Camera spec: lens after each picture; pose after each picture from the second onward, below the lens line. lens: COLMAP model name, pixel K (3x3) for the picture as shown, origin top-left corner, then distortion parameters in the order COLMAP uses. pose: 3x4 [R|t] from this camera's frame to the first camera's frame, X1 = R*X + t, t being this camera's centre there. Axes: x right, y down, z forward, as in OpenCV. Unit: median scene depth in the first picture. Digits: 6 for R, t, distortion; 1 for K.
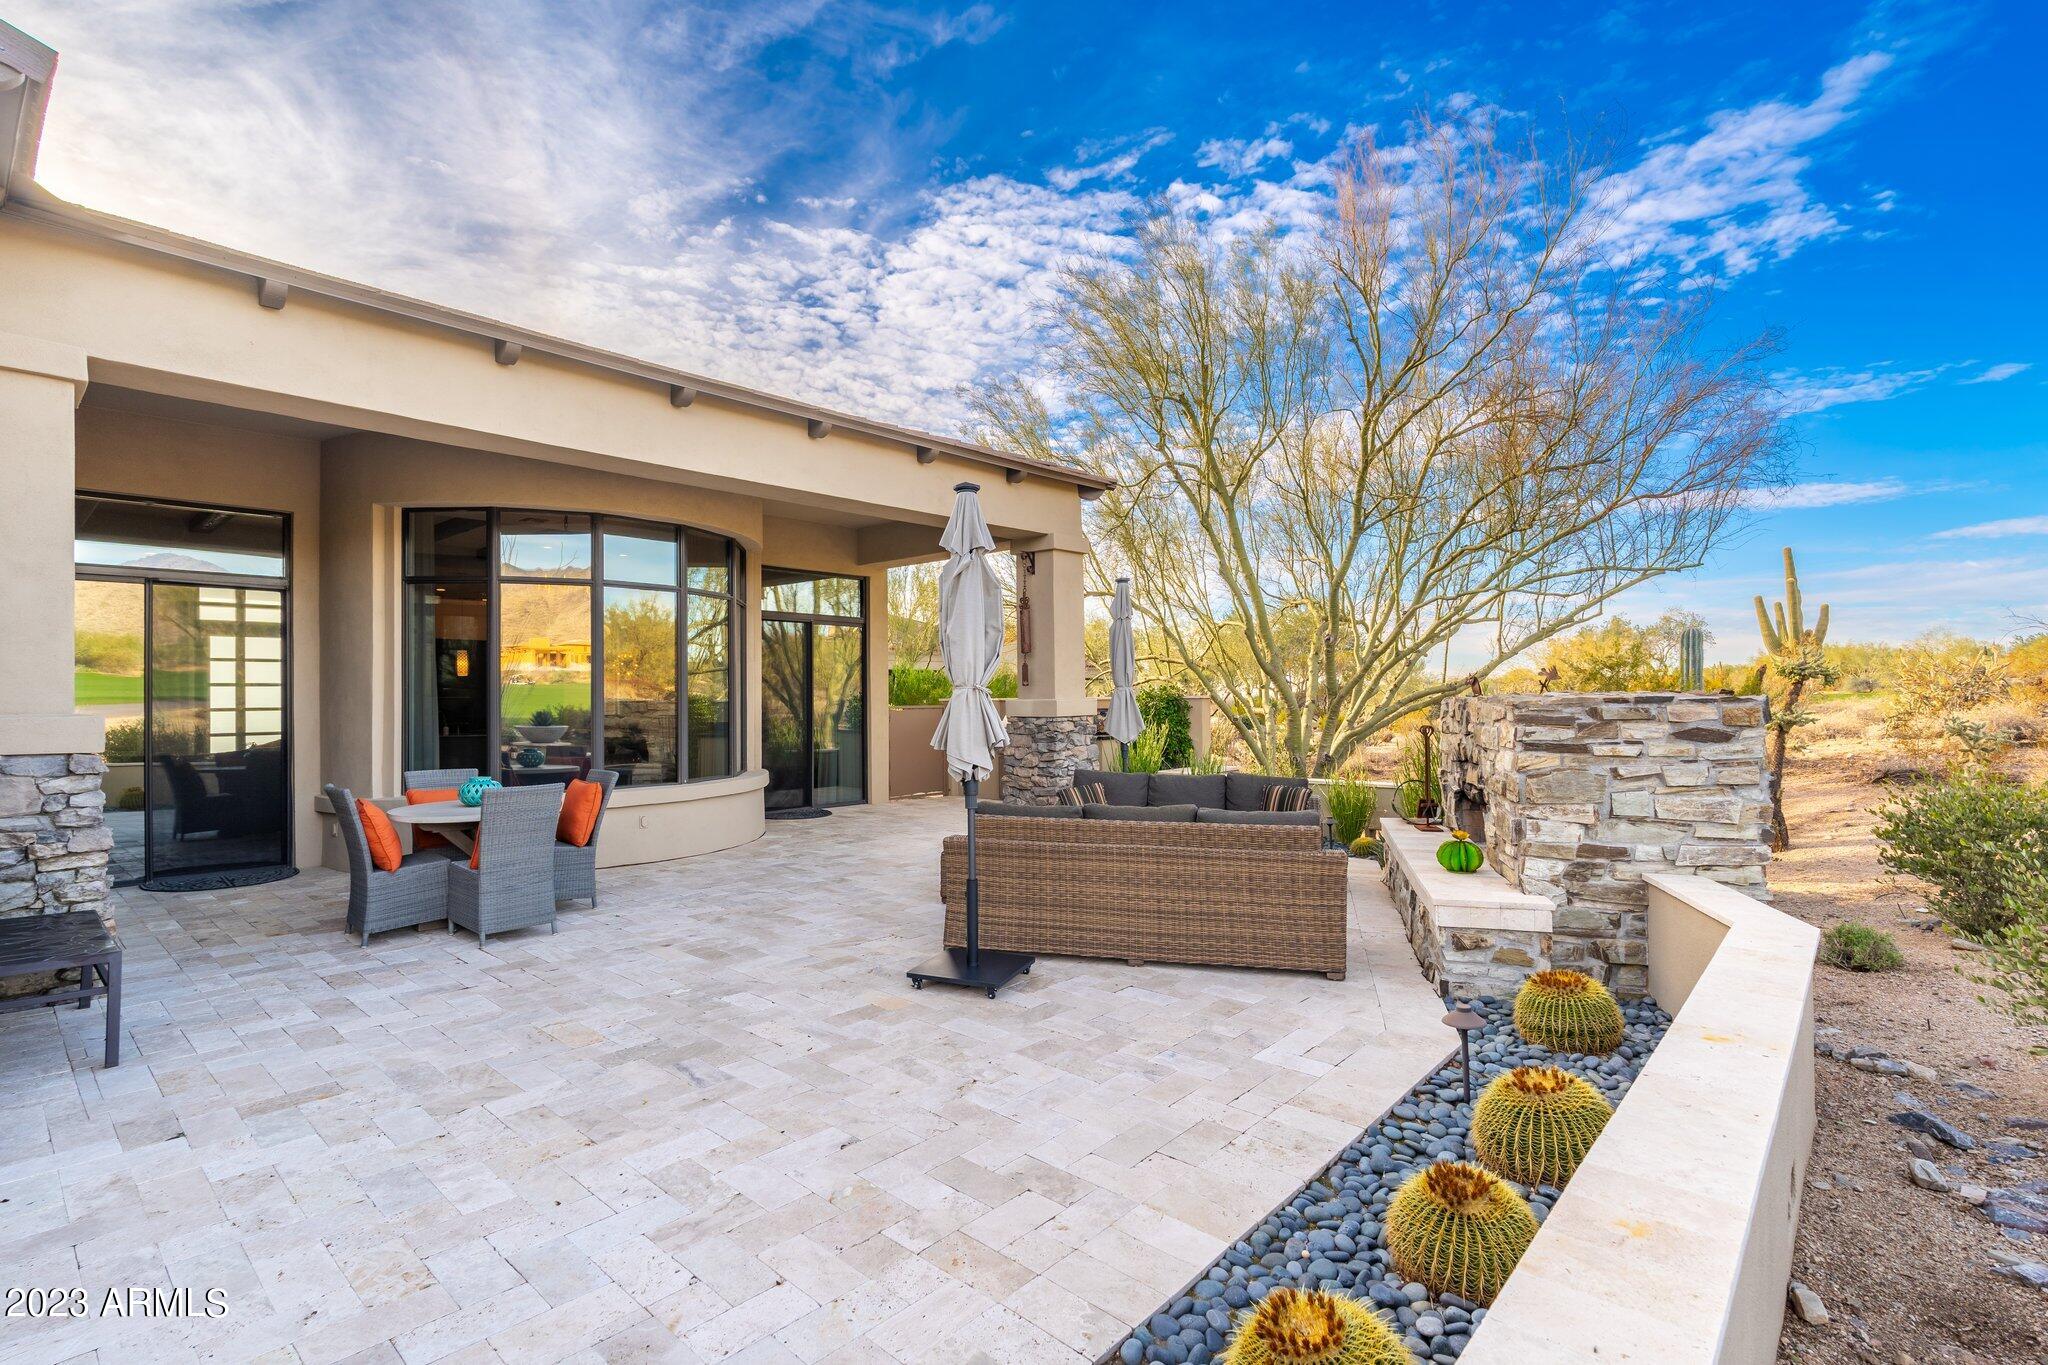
lens RADIAL K [[966.8, 0, 1024.0], [0, 966.8, 682.5], [0, 0, 1]] dist [0.083969, 0.000055]
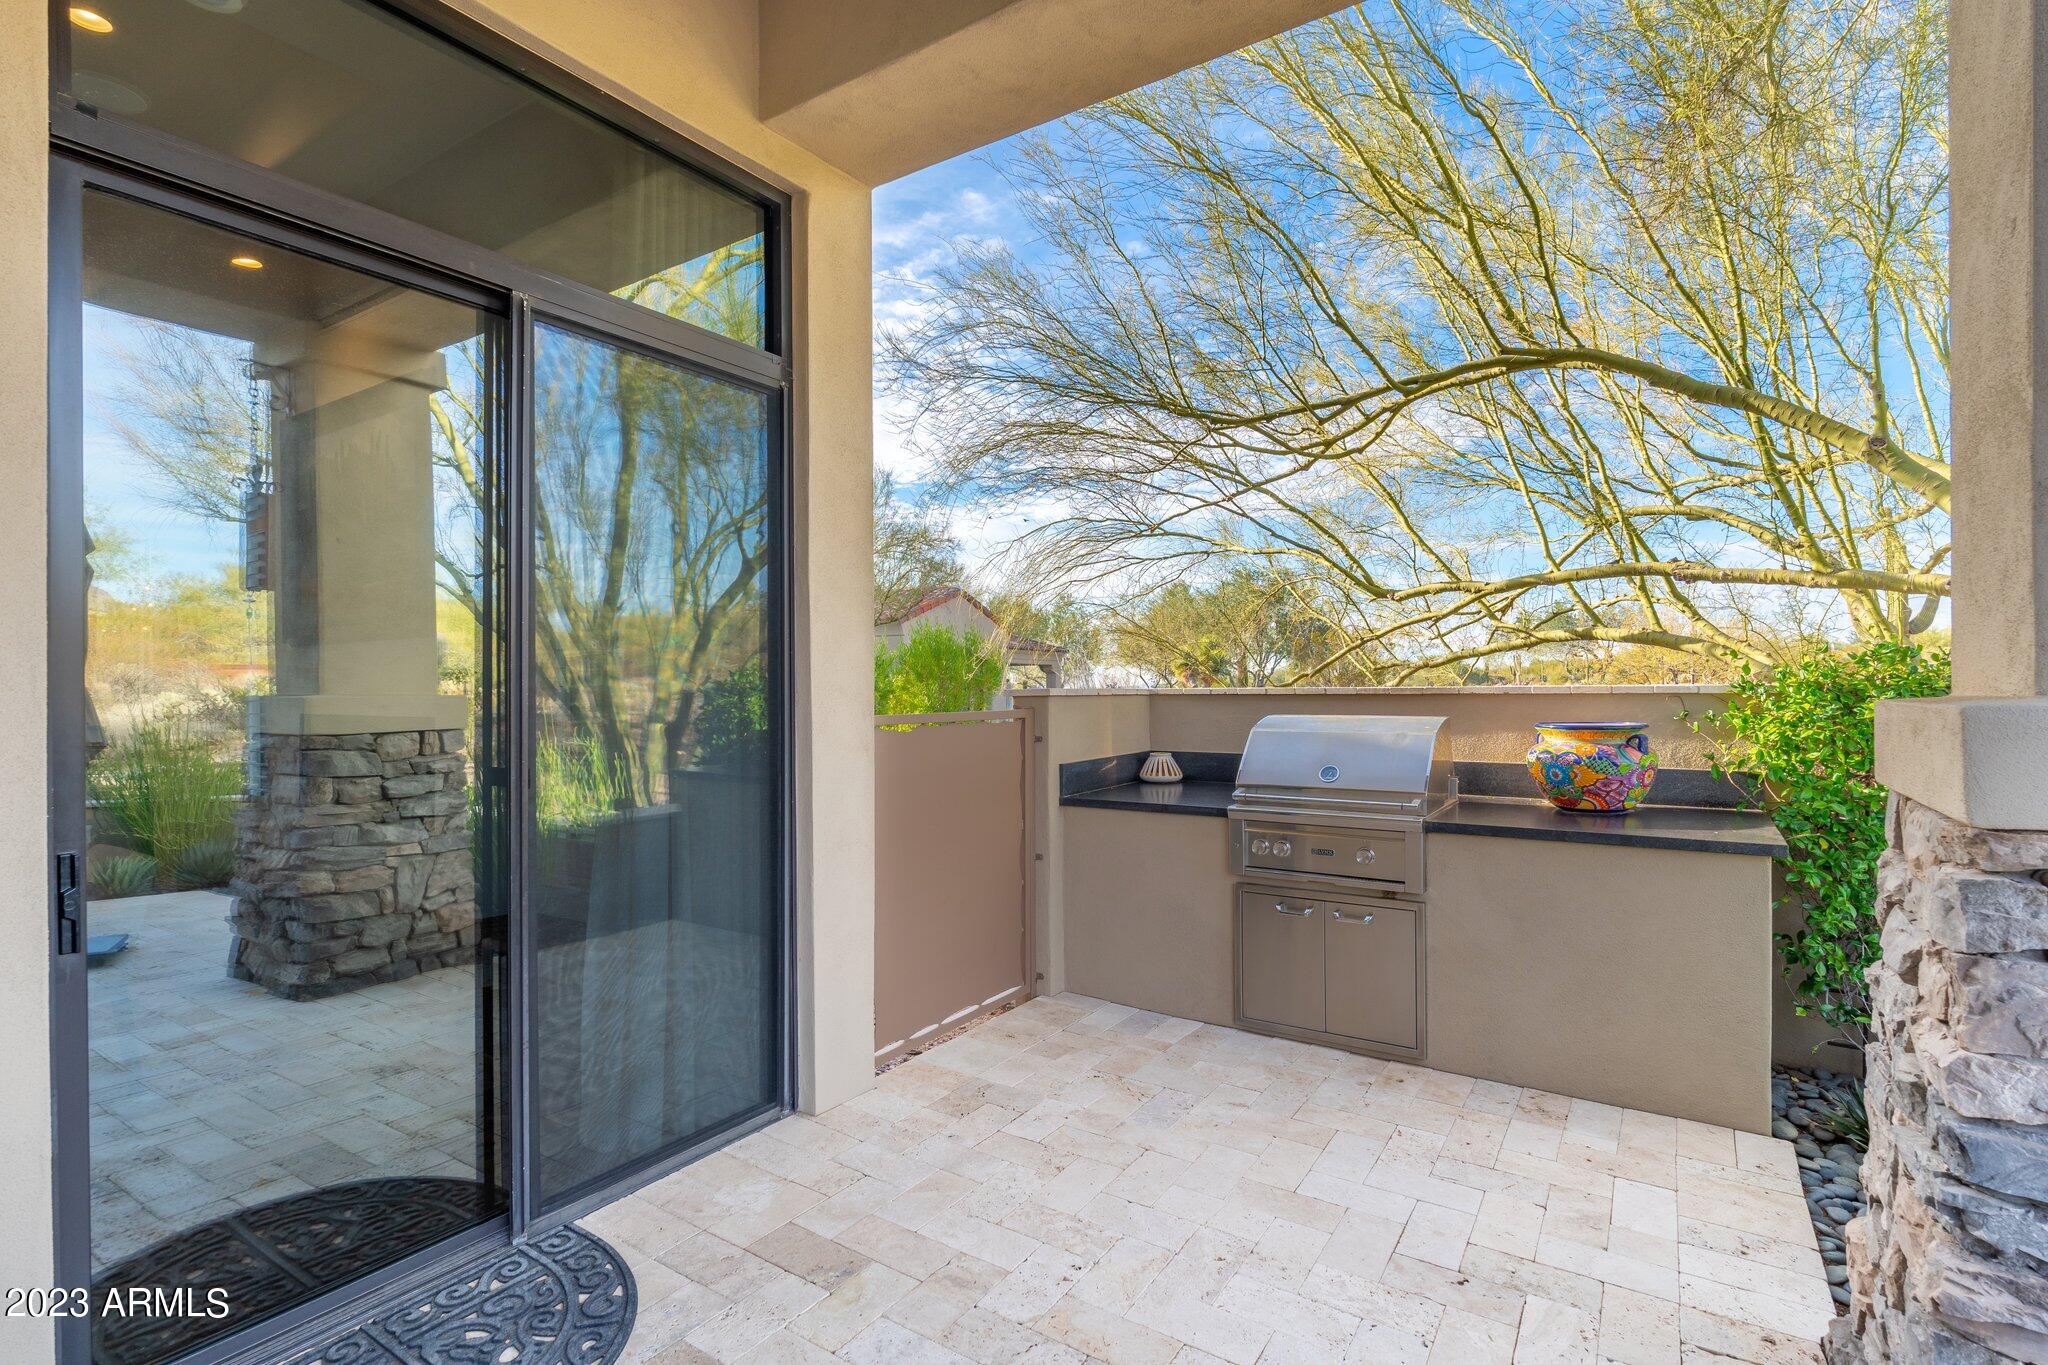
lens RADIAL K [[973.0, 0, 1024.0], [0, 973.0, 682.5], [0, 0, 1]] dist [0.000719, 0.000216]
pose [[0.988752, -0.001104, 0.149558, -0.111207], [-0.001165, 0.999886, 0.015080, 0.007937], [-0.149557, -0.015085, 0.988638, 0.583216]]
